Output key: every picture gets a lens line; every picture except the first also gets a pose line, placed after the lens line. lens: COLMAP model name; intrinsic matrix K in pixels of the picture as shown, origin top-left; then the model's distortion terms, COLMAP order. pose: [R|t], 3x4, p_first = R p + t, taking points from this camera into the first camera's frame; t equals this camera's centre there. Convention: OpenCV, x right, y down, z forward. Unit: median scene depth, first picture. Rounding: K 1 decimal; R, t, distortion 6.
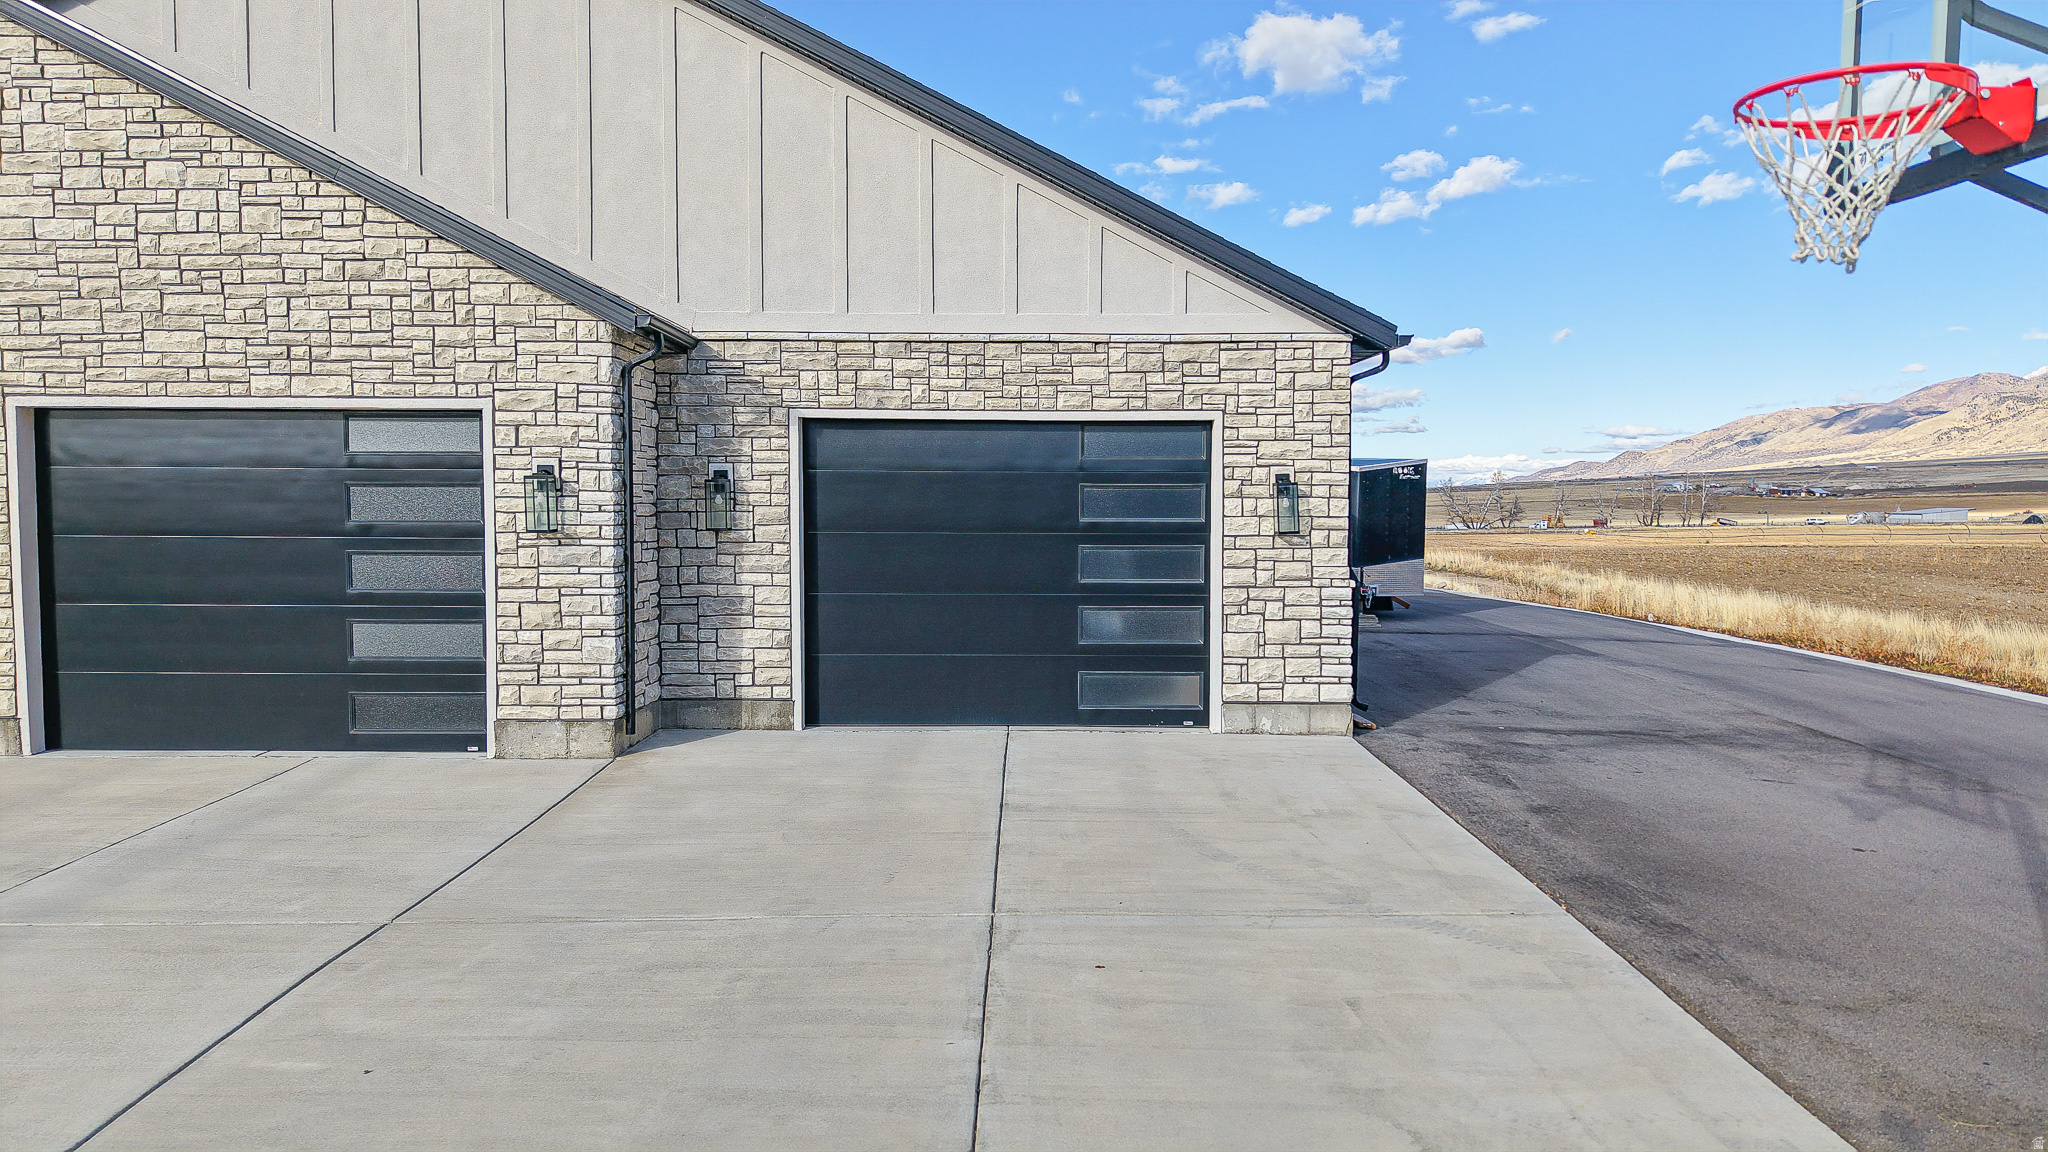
lens RADIAL K [[1369.6, 0, 1020.8], [0, 1369.6, 571.9], [0, 0, 1]] dist [0.037782, -0.043860]
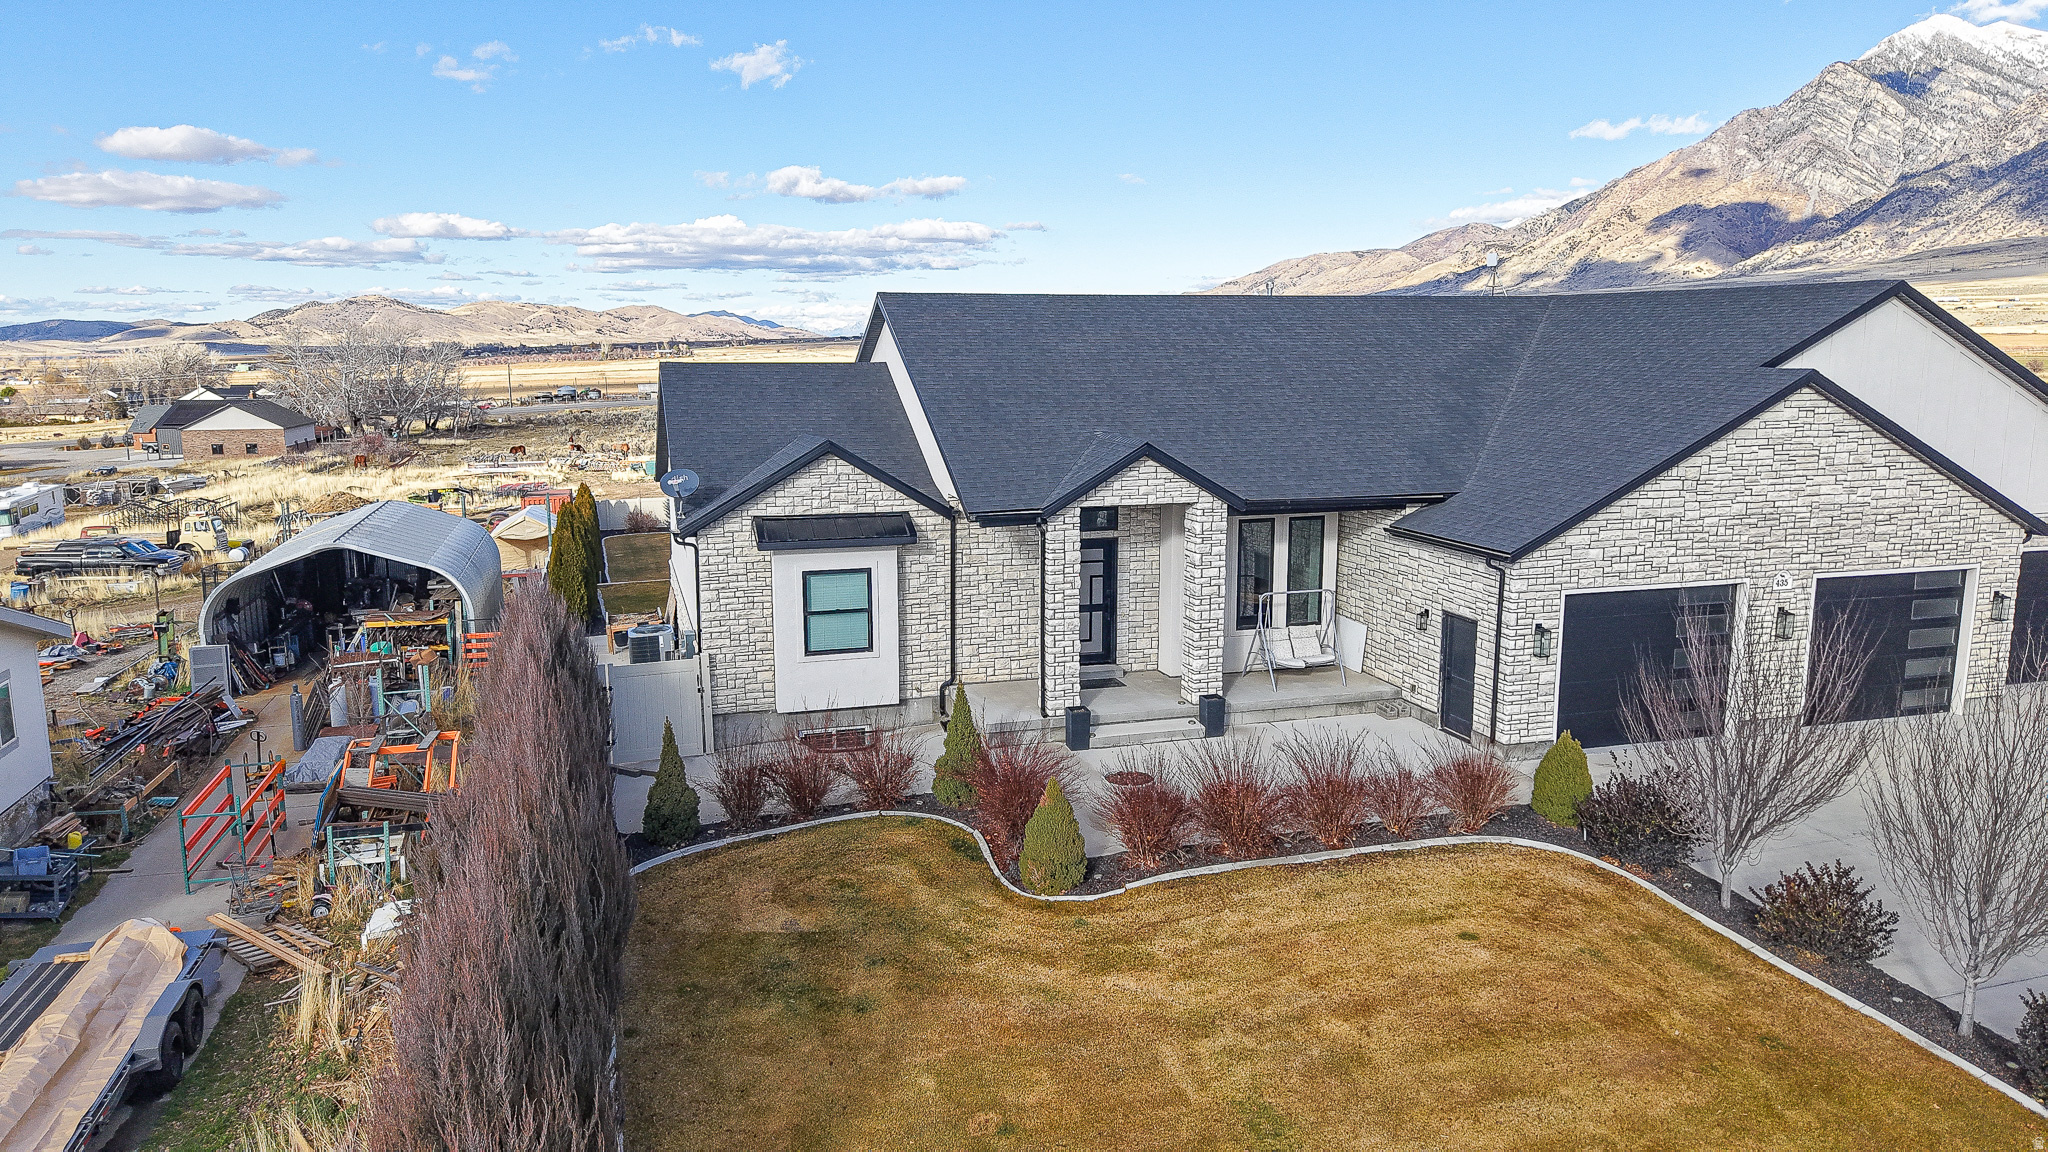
lens RADIAL K [[1369.6, 0, 1020.8], [0, 1369.6, 571.9], [0, 0, 1]] dist [0.037782, -0.043860]
pose [[0.955803, -0.055145, 0.288792, -2.535244], [0.021583, 0.992763, 0.118135, -0.410704], [-0.293216, -0.106680, 0.950076, -0.717286]]
